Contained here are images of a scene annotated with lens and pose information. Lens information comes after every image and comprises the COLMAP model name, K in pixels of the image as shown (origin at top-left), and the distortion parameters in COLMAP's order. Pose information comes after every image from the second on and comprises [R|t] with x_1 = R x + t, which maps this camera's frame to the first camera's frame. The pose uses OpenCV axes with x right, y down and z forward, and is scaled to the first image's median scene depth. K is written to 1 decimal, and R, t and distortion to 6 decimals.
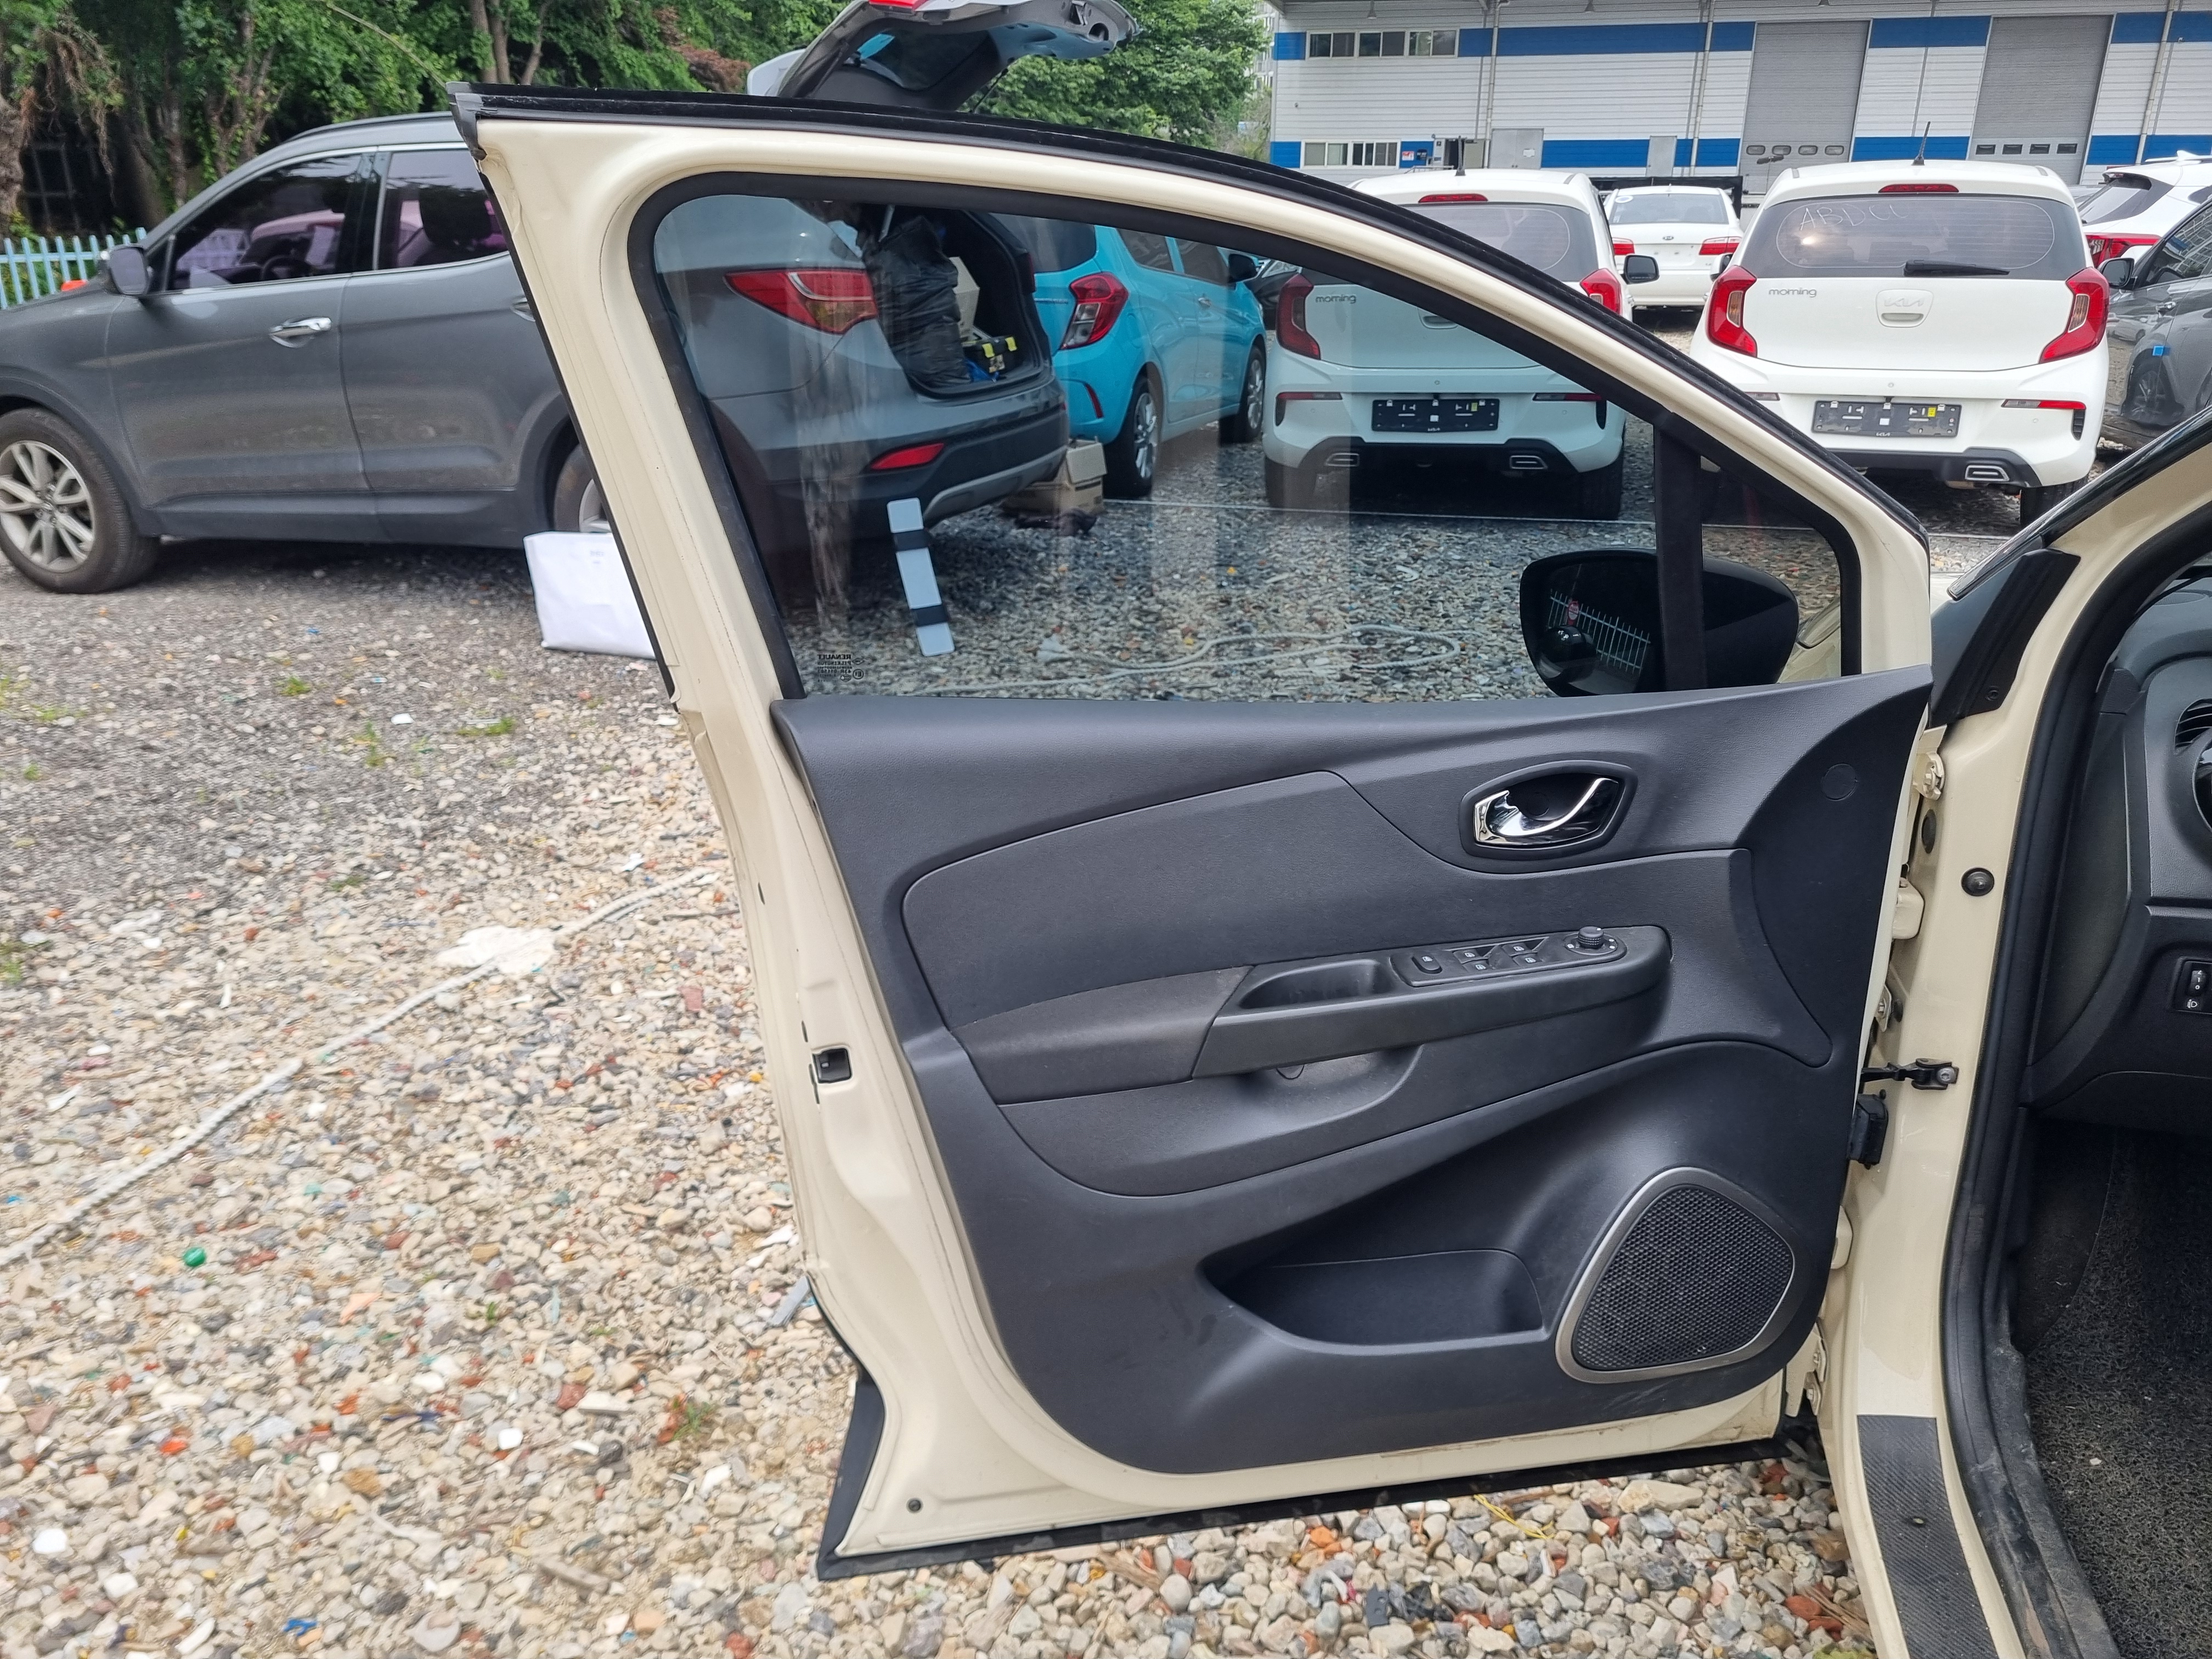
lens RADIAL K [[1662.1, 0, 1130.6], [0, 1662.1, 856.5], [0, 0, 1]] dist [0.053181, -0.041176]
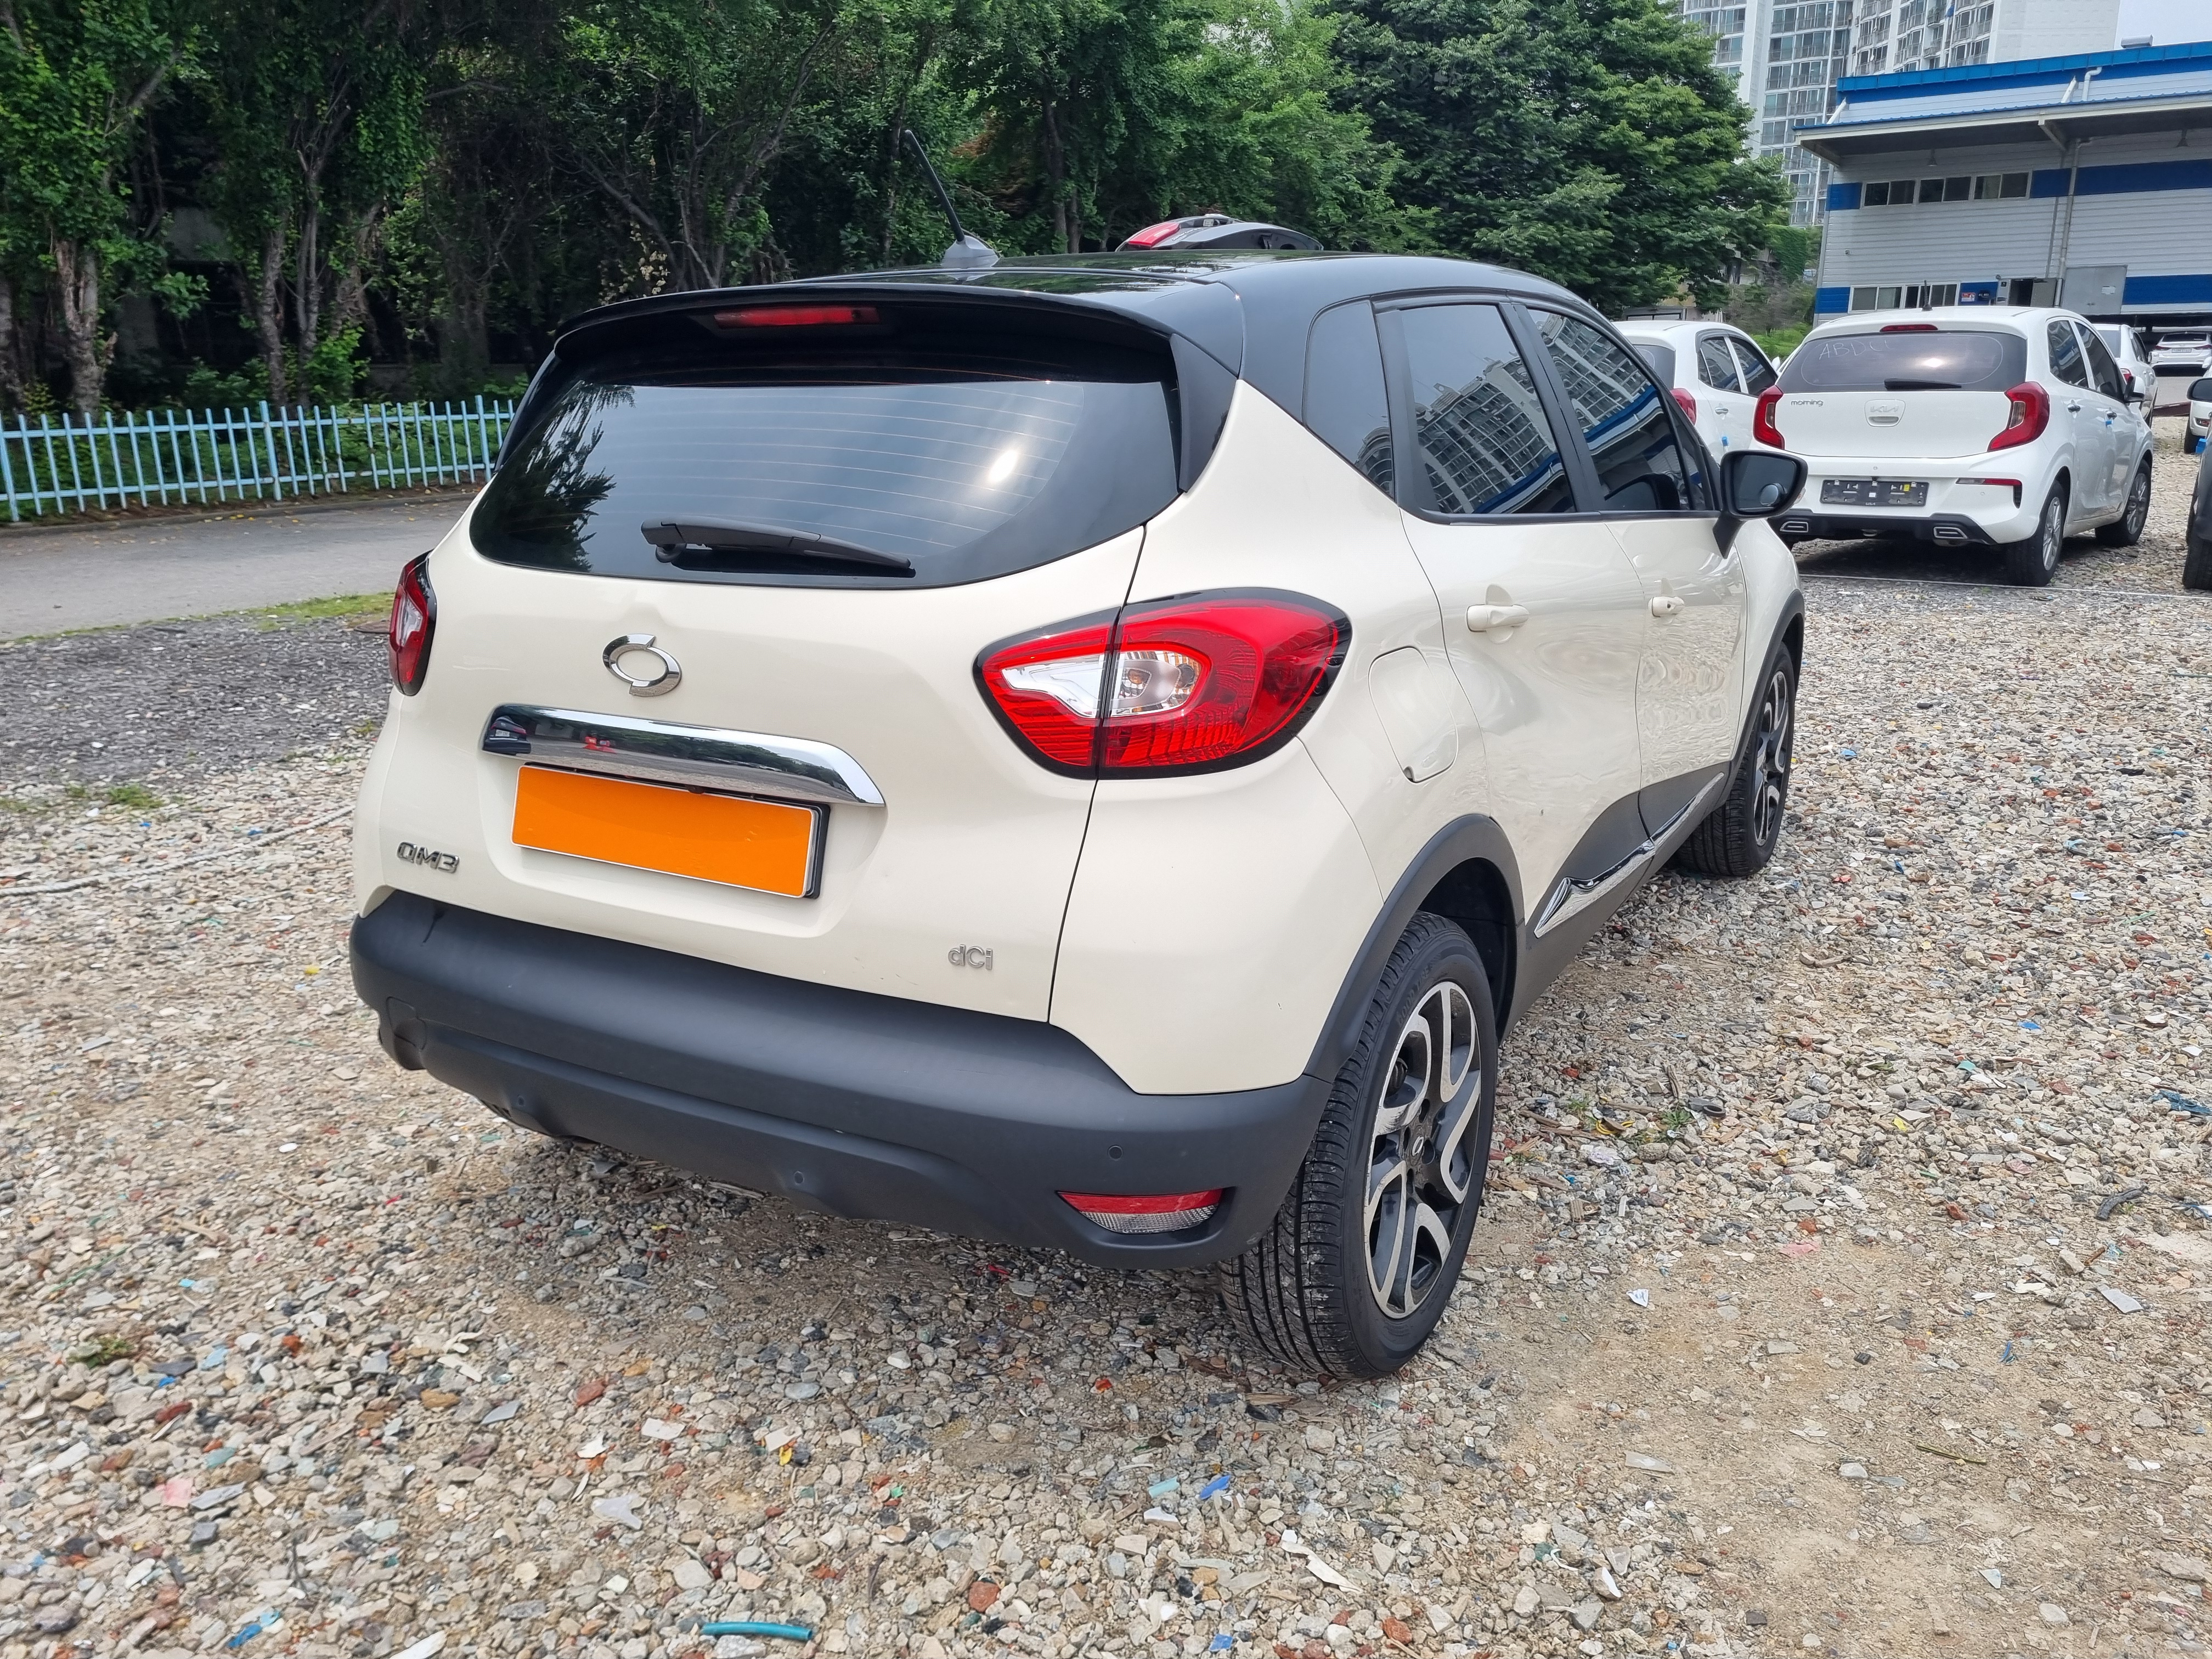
lens RADIAL K [[1662.1, 0, 1111.8], [0, 1662.1, 819.4], [0, 0, 1]] dist [0.053181, -0.041176]
pose [[0.943586, 0.071989, -0.323207, 0.355888], [-0.104729, 0.990857, -0.085056, 0.195472], [0.314129, 0.114107, 0.942498, -0.476056]]
